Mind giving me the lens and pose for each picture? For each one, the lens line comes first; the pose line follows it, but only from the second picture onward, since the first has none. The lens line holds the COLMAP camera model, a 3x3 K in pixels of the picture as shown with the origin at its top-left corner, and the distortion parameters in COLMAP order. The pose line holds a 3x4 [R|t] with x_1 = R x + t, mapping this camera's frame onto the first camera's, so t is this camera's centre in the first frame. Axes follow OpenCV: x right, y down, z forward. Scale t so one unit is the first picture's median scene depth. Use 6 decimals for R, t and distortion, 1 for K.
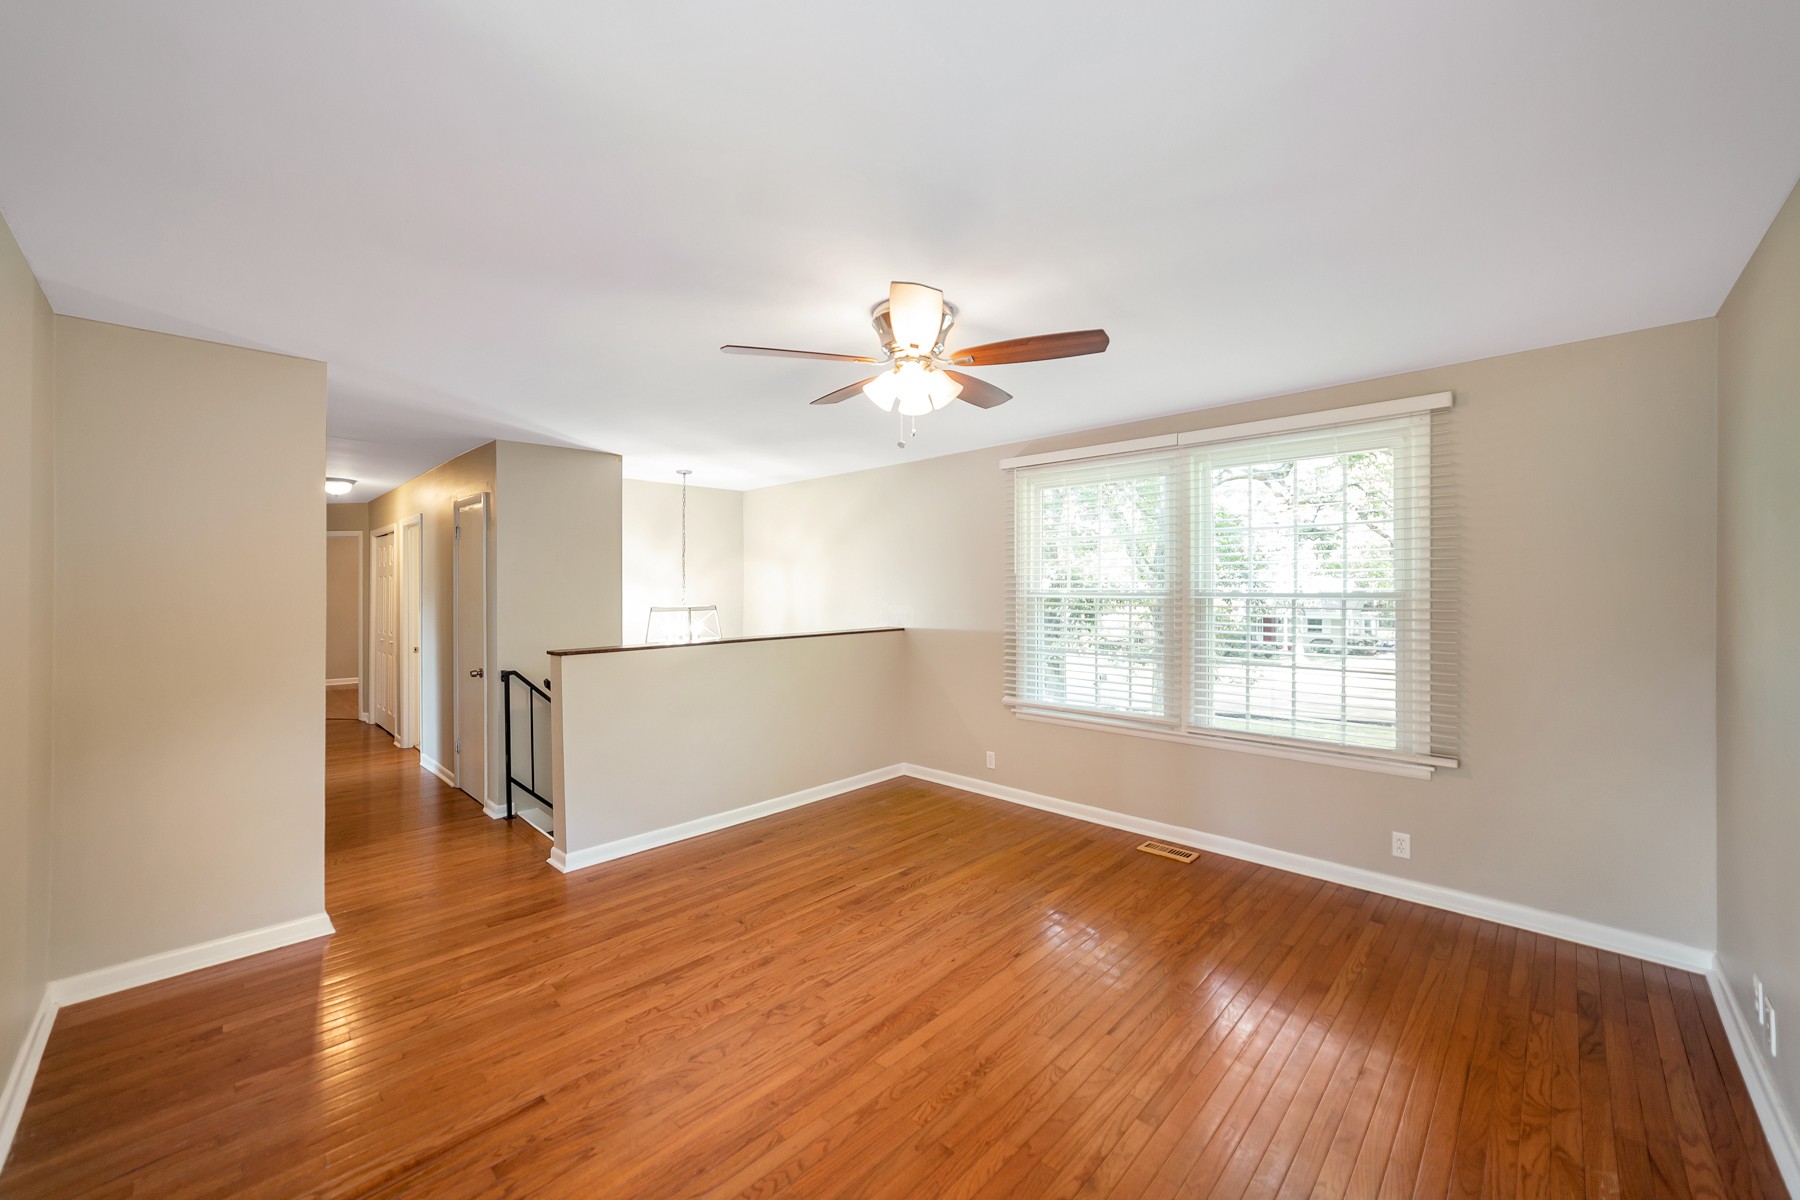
lens RADIAL K [[714.0, 0, 889.5], [0, 714.0, 594.5], [0, 0, 1]] dist [-0.013162, 0.000502]
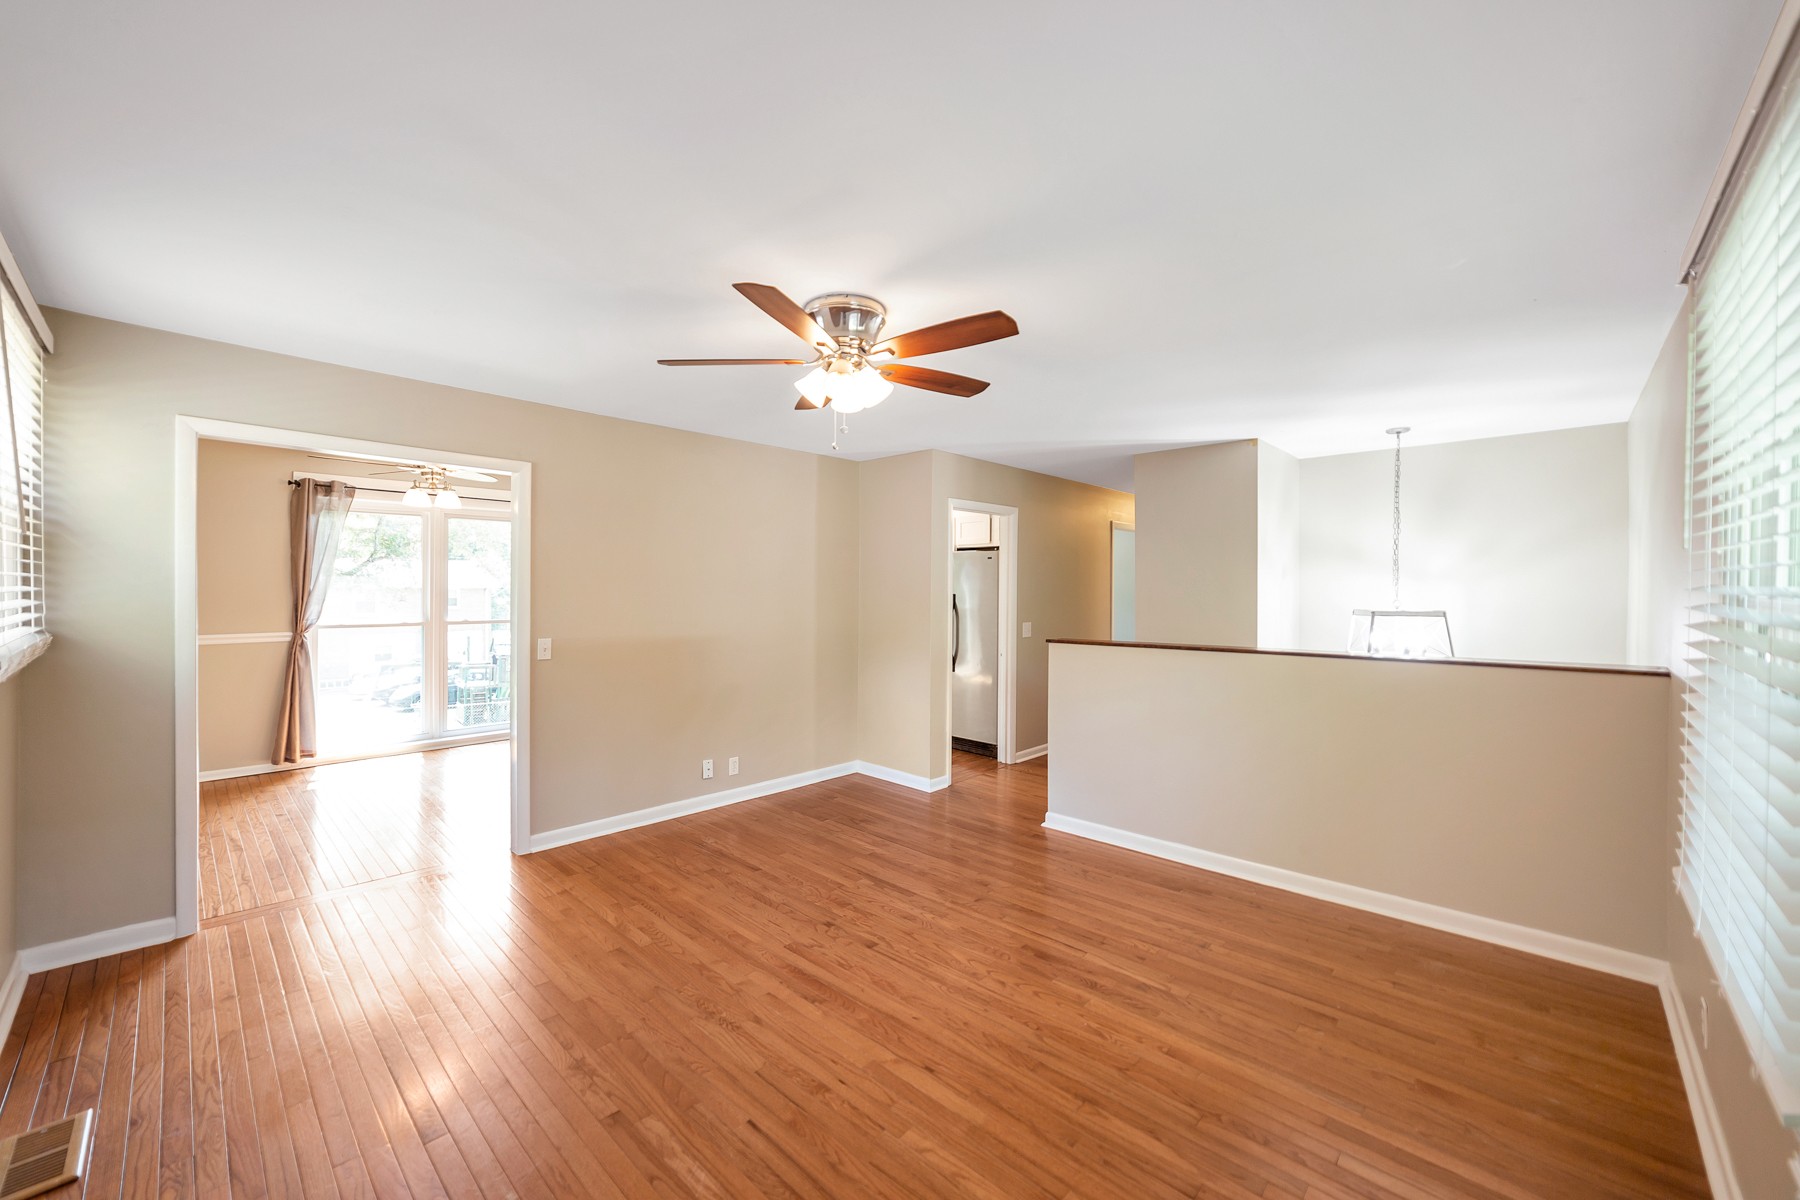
lens RADIAL K [[714.0, 0, 893.1], [0, 714.0, 595.4], [0, 0, 1]] dist [-0.013162, 0.000502]
pose [[-0.016007, 0.009438, -0.999827, 0.741737], [-0.006807, 0.999931, 0.009547, -0.003670], [0.999849, 0.006959, -0.015942, 0.772913]]
